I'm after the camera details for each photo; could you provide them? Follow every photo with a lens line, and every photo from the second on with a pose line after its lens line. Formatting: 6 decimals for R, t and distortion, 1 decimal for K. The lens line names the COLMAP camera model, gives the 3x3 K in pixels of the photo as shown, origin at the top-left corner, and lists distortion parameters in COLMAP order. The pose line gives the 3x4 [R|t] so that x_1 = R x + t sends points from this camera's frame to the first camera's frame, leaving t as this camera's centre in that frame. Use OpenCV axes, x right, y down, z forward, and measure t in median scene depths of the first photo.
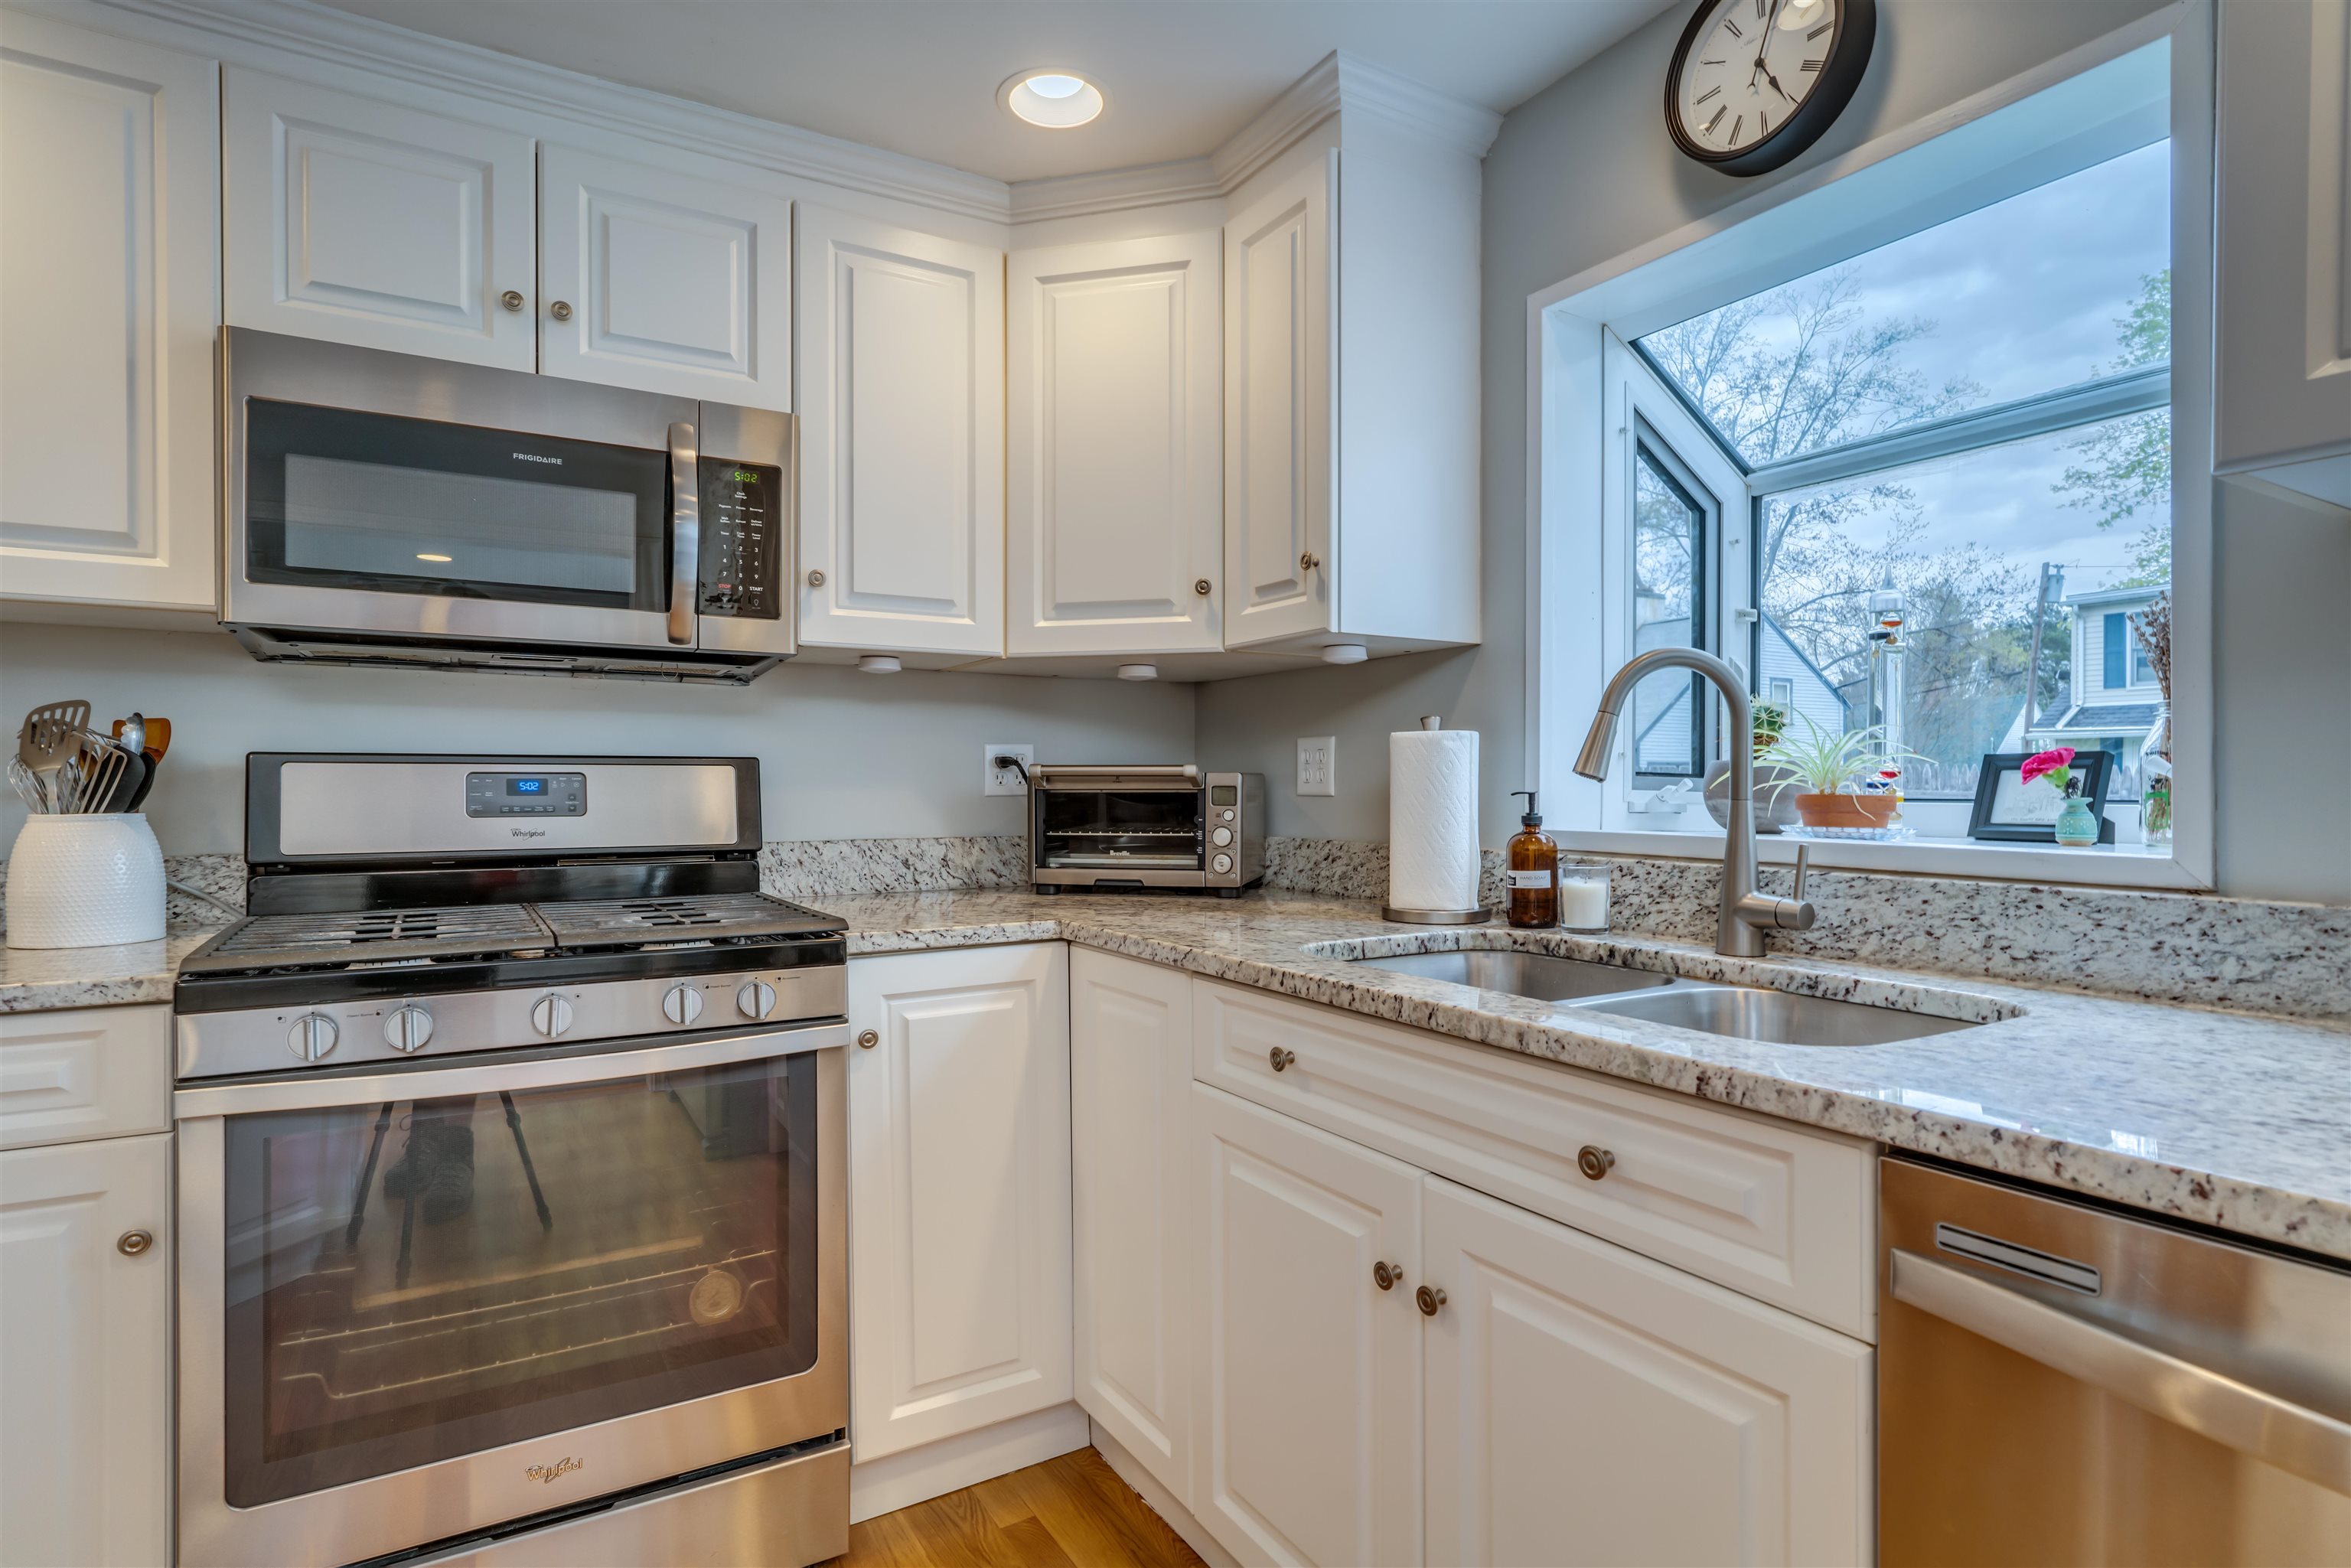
lens RADIAL K [[1196.4, 0, 1090.5], [0, 1196.4, 791.3], [0, 0, 1]] dist [-0.010922, 0.007751]
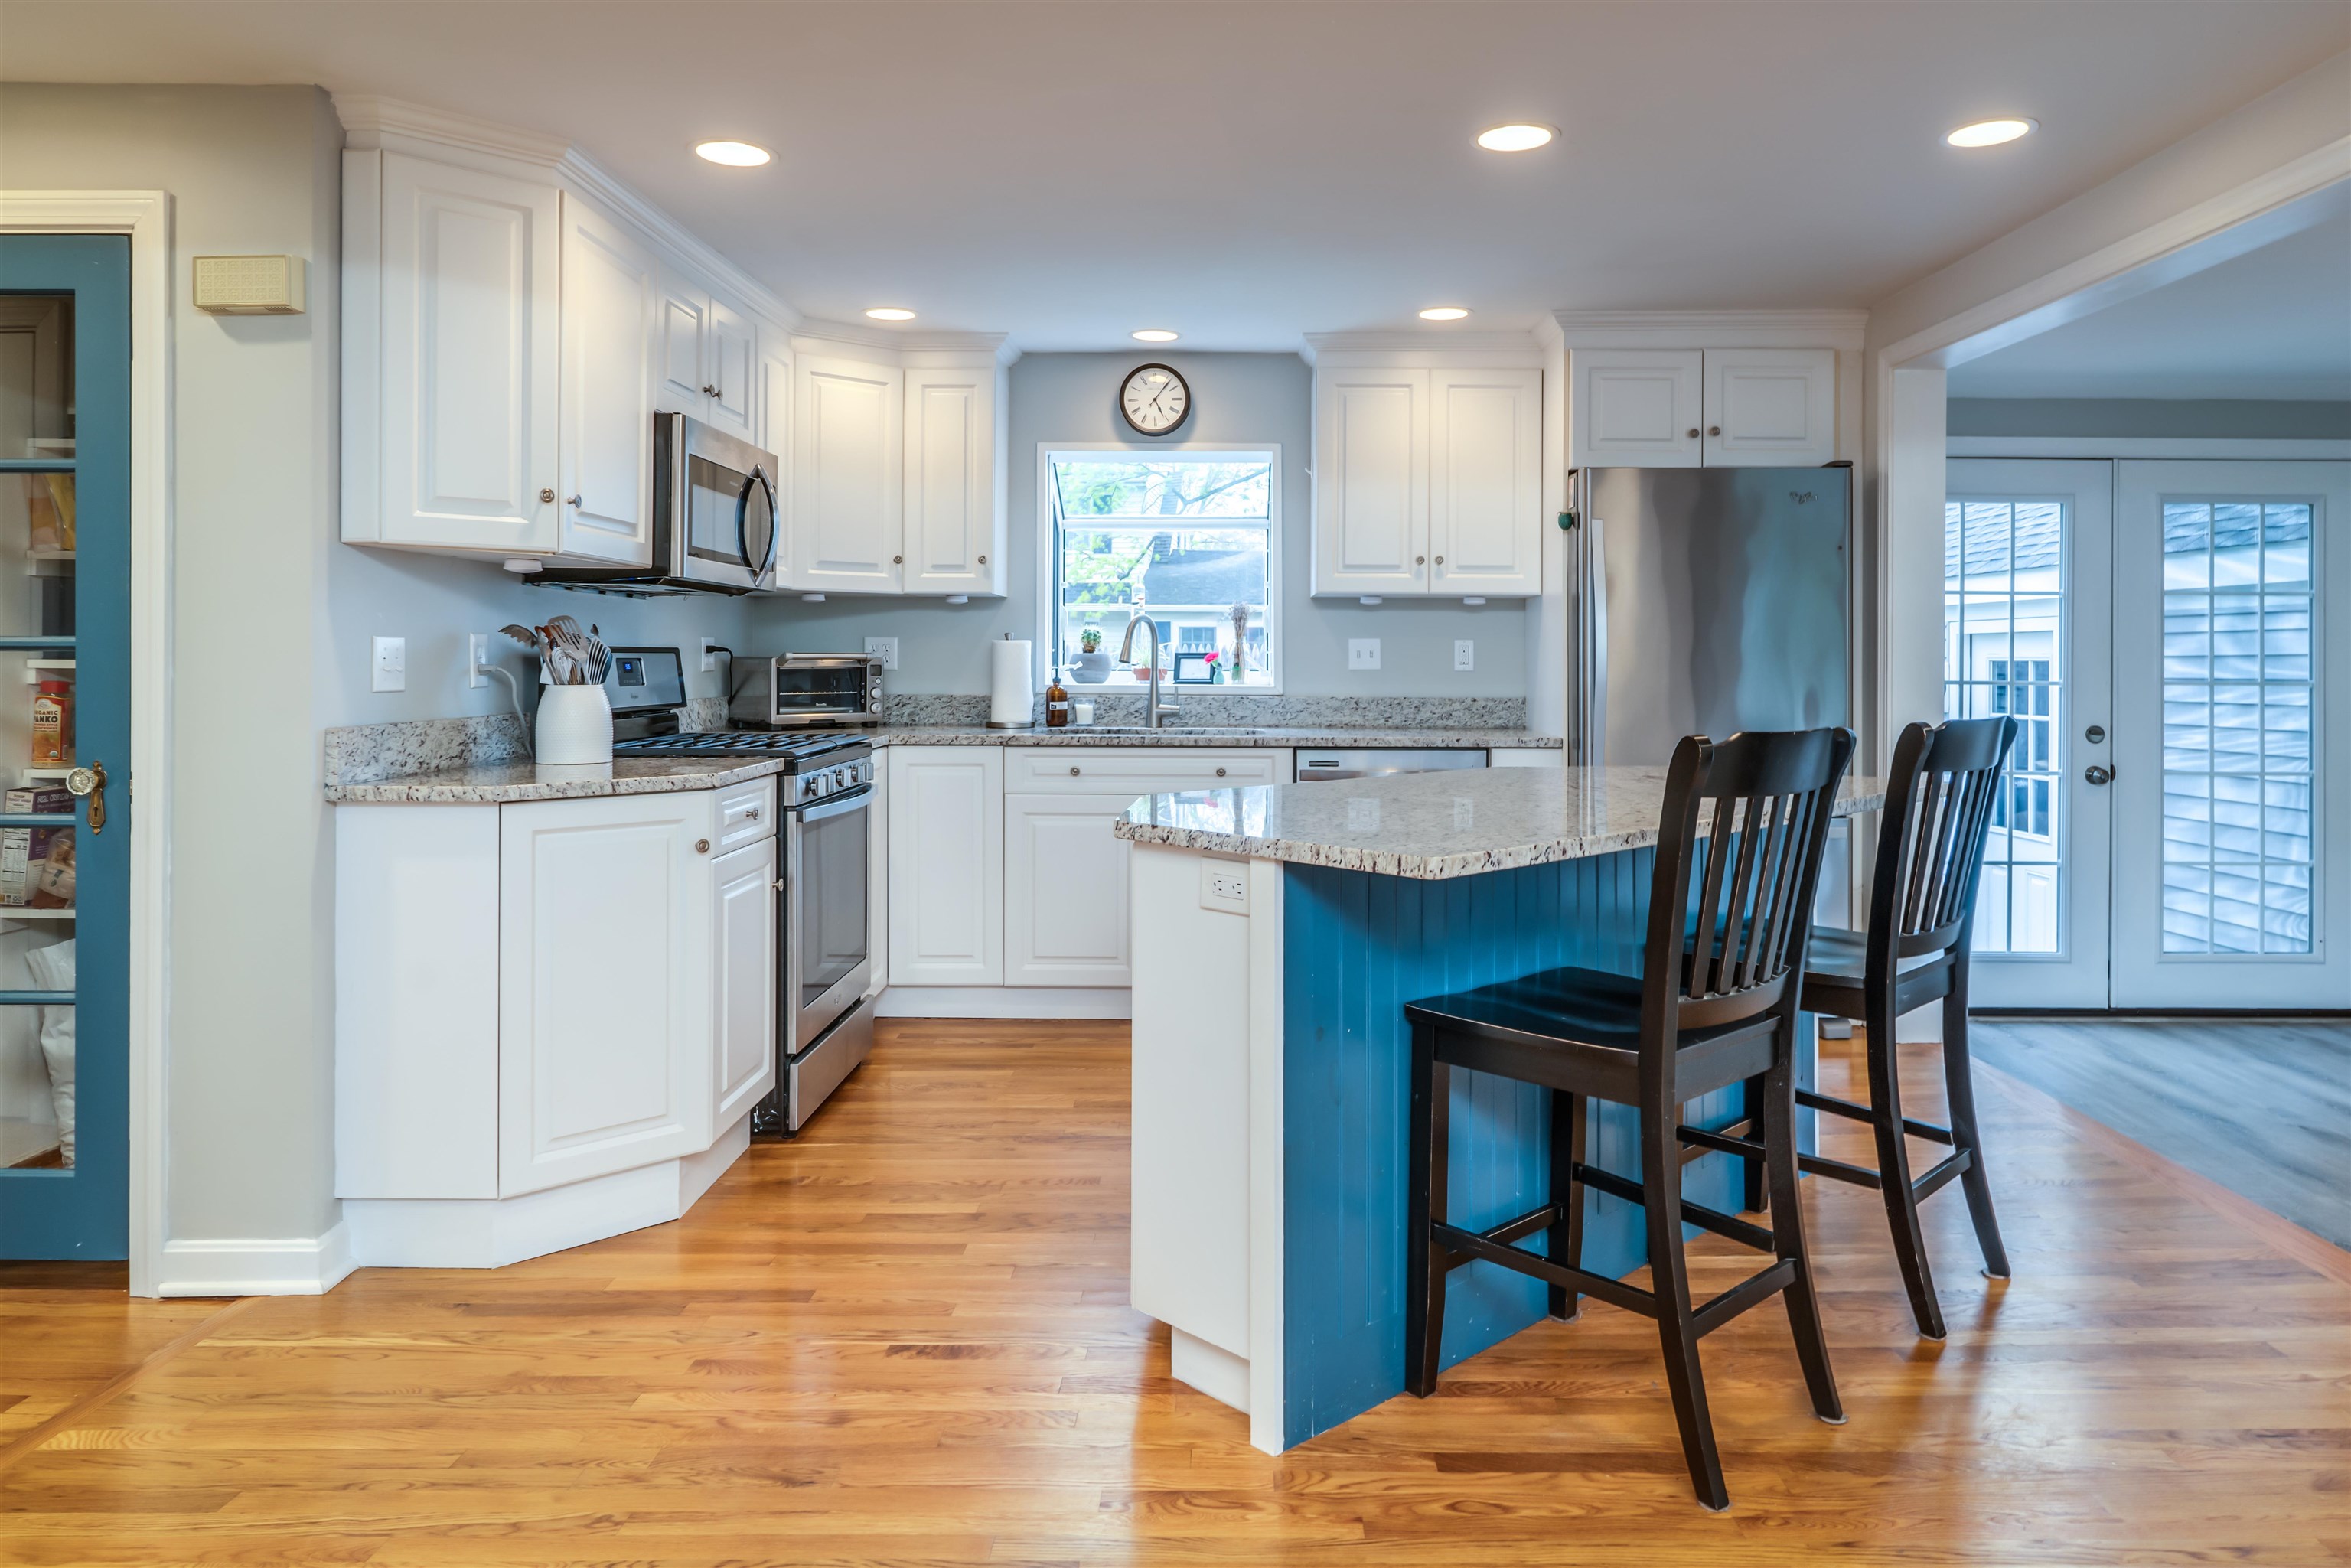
lens RADIAL K [[1448.7, 0, 1141.5], [0, 1448.7, 644.1], [0, 0, 1]] dist [-0.010779, 0.002609]
pose [[0.559241, 0.007774, 0.828969, -1.835722], [0.000238, 0.999954, -0.009538, -0.018339], [-0.829005, 0.005531, 0.559214, -0.687899]]
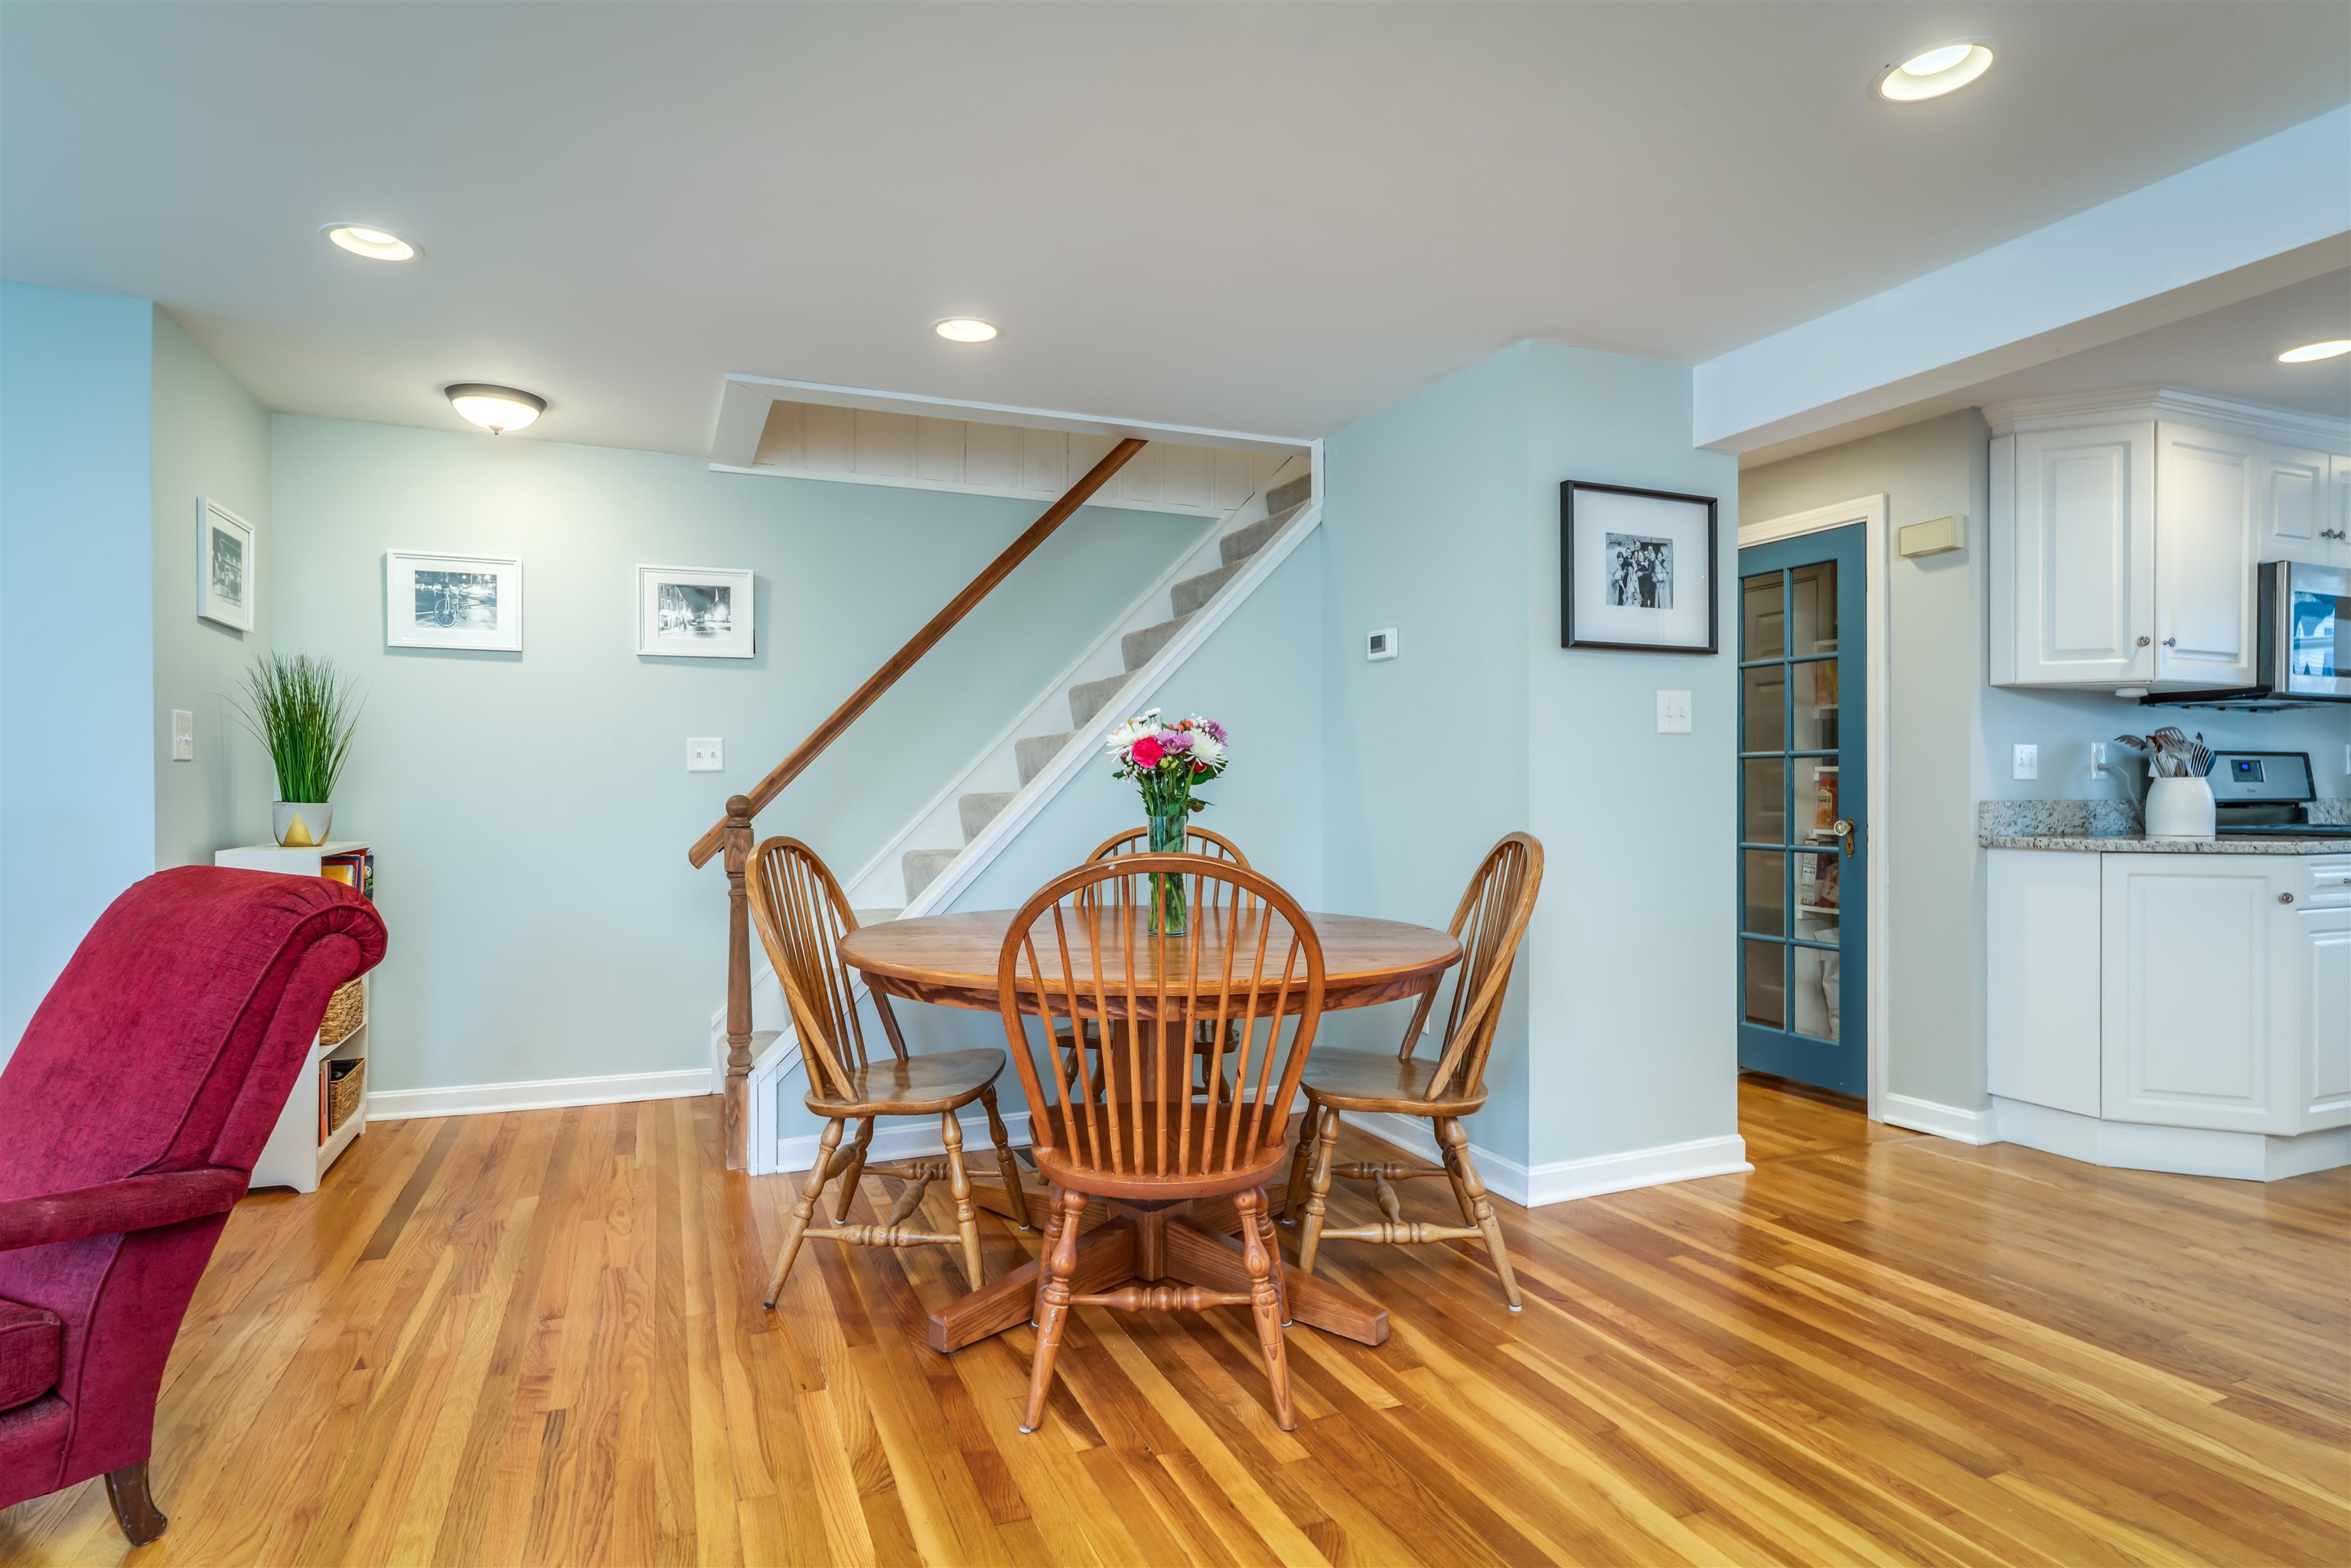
lens RADIAL K [[1196.4, 0, 1183.7], [0, 1196.4, 793.7], [0, 0, 1]] dist [-0.010922, 0.007751]
pose [[0.986486, 0.000008, -0.163847, -2.065571], [0.000239, 0.999999, 0.001487, 0.039899], [0.163846, -0.001506, 0.986485, -1.360573]]
